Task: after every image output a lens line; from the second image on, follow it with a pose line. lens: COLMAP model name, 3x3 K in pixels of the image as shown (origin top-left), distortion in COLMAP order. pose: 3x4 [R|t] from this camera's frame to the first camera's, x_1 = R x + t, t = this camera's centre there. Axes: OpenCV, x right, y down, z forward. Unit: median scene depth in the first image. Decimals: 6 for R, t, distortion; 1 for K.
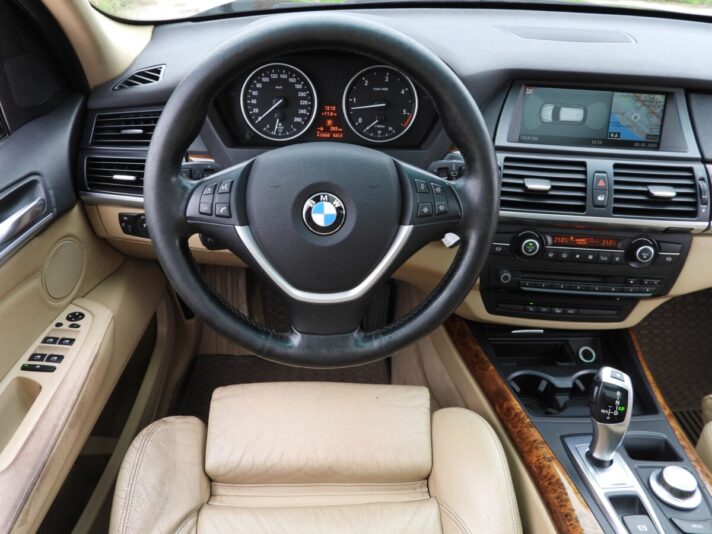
lens RADIAL K [[512.9, 0, 347.1], [0, 512.9, 246.1], [0, 0, 1]] dist [0.001879, -0.007642]
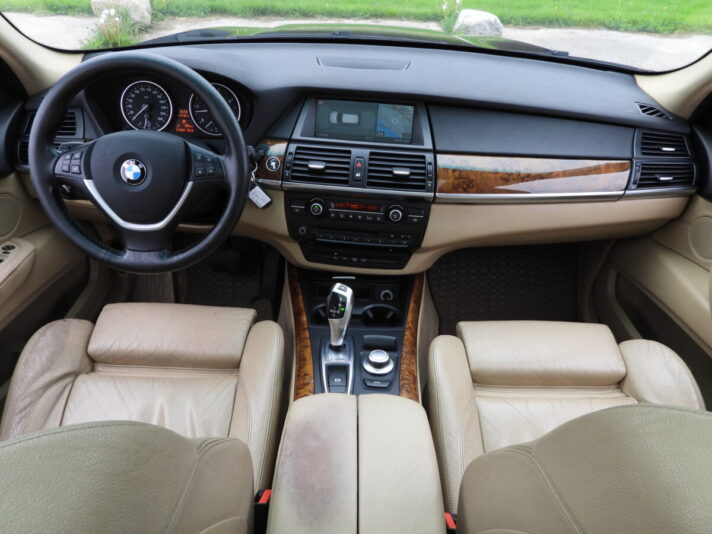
lens RADIAL K [[512.9, 0, 368.0], [0, 512.9, 252.2], [0, 0, 1]] dist [0.001879, -0.007642]
pose [[0.998790, 0.026192, -0.041624, 0.579062], [-0.027110, 0.999398, -0.021659, 0.154977], [0.041031, 0.022761, 0.998899, -0.448866]]
